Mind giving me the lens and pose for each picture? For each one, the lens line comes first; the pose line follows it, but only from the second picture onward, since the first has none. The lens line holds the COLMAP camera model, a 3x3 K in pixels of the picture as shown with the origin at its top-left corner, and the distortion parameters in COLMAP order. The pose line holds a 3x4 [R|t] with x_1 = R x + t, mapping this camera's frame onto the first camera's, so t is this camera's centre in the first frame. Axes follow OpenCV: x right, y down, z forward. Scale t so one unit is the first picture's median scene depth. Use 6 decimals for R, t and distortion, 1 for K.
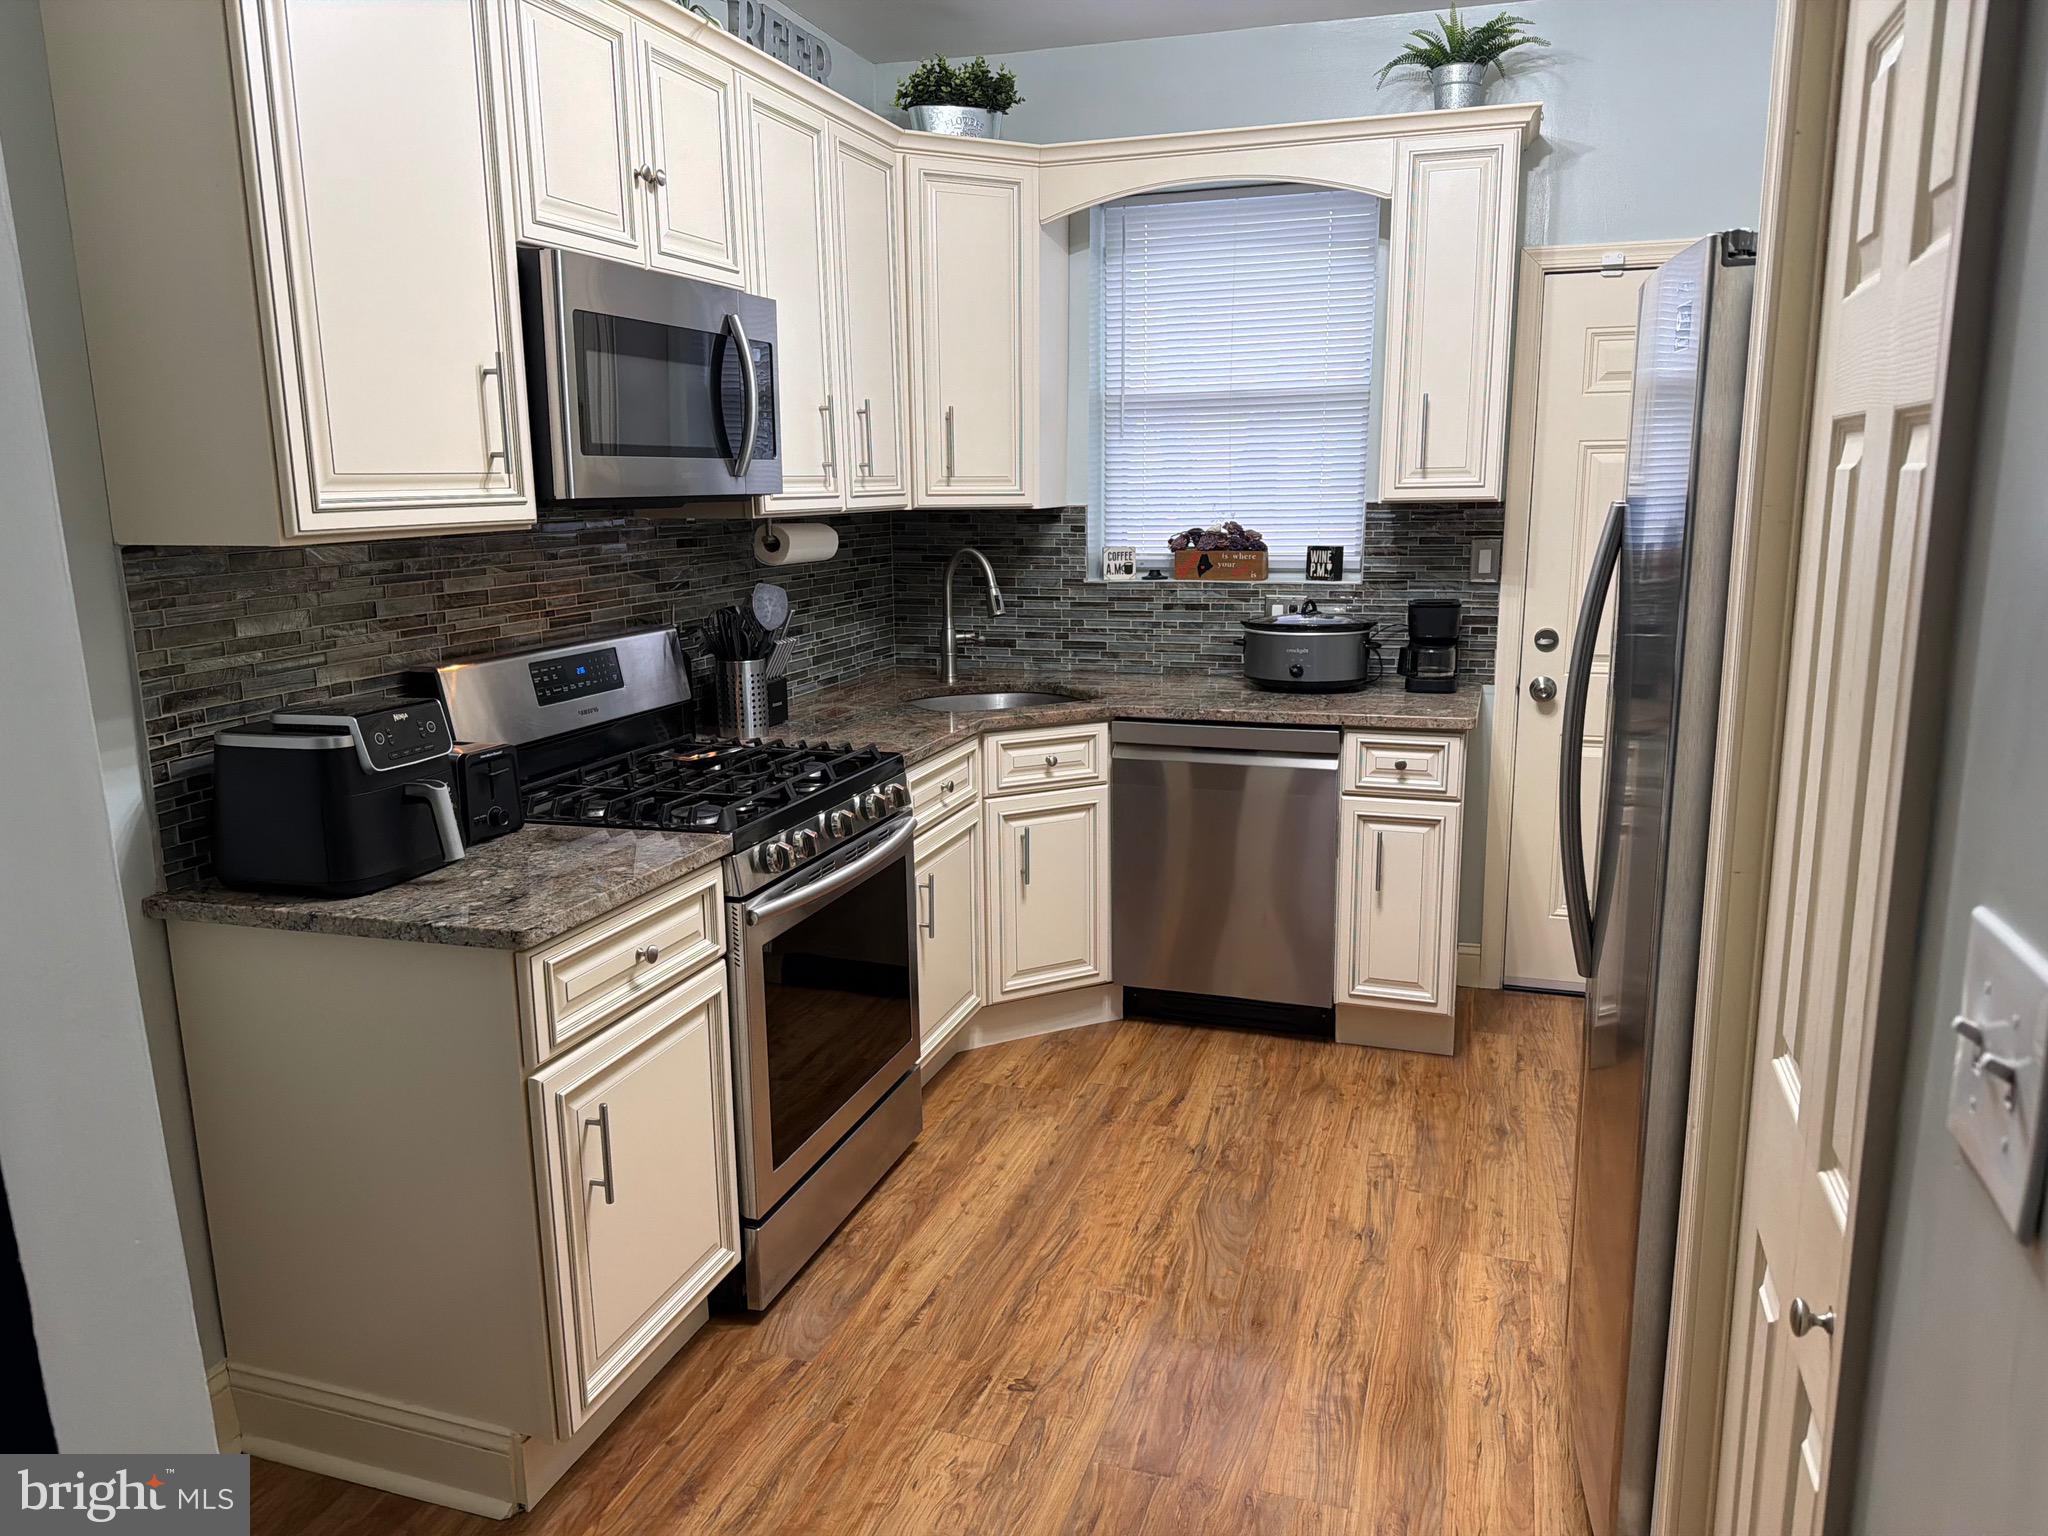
lens RADIAL K [[1427.9, 0, 1026.1], [0, 1427.9, 816.9], [0, 0, 1]] dist [0.040716, -0.055123]
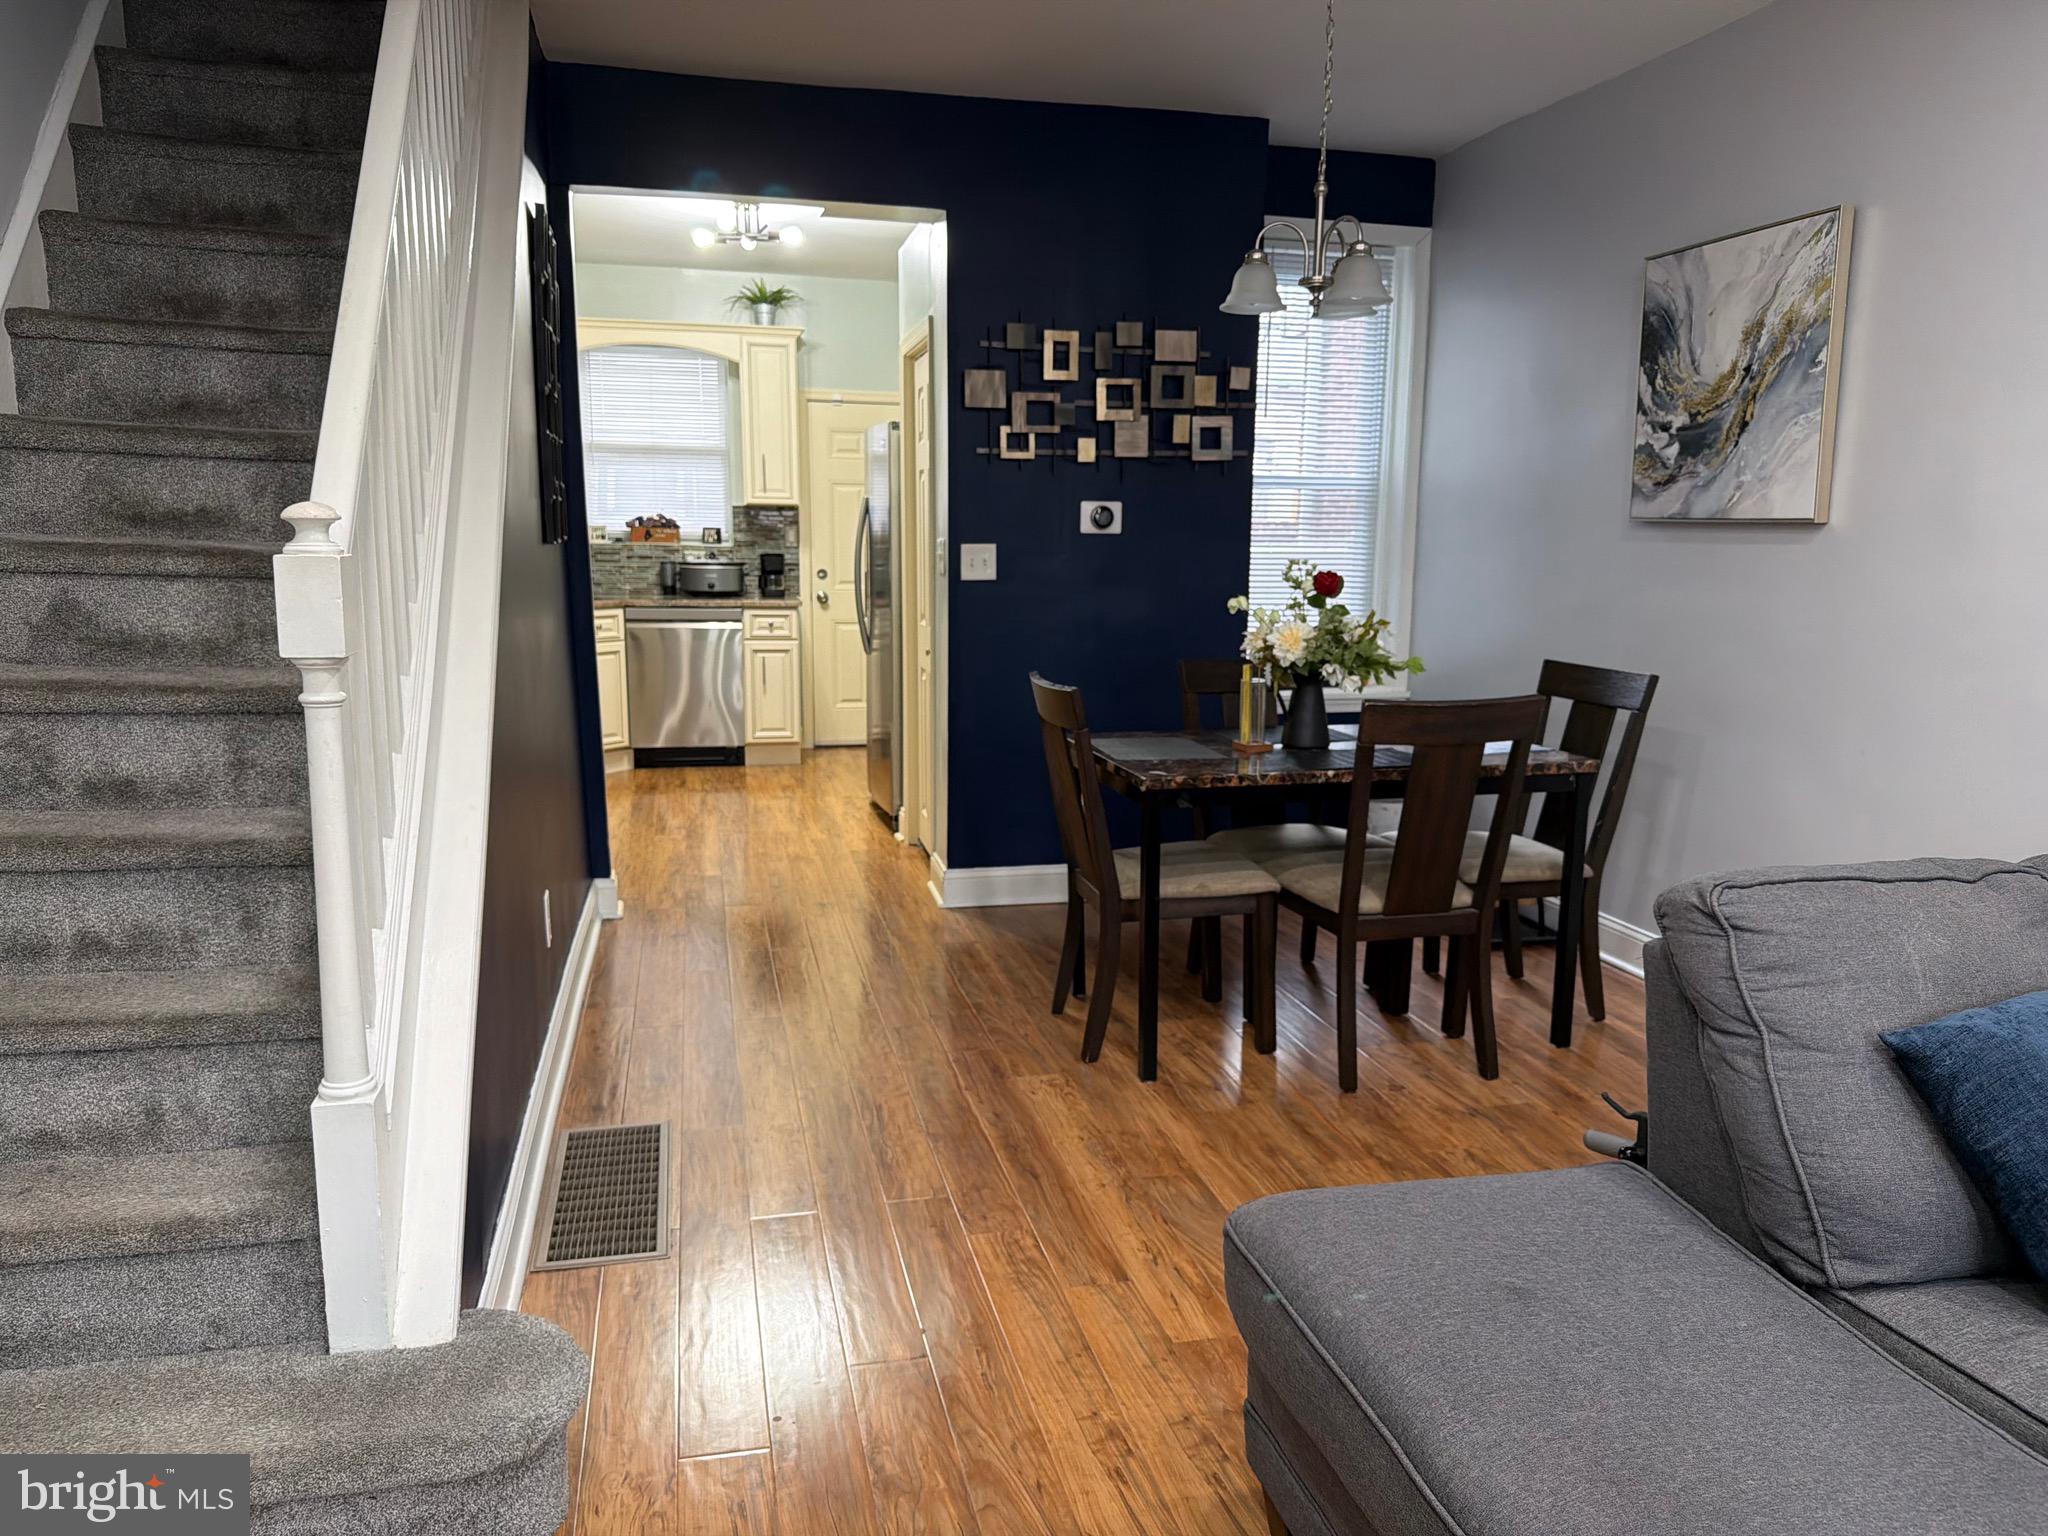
lens RADIAL K [[1427.9, 0, 1035.2], [0, 1427.9, 776.8], [0, 0, 1]] dist [0.040716, -0.055123]
pose [[0.853514, -0.062268, 0.517336, -0.469488], [0.089183, 0.995641, -0.027299, 0.255587], [-0.513381, 0.069437, 0.855347, -0.919090]]
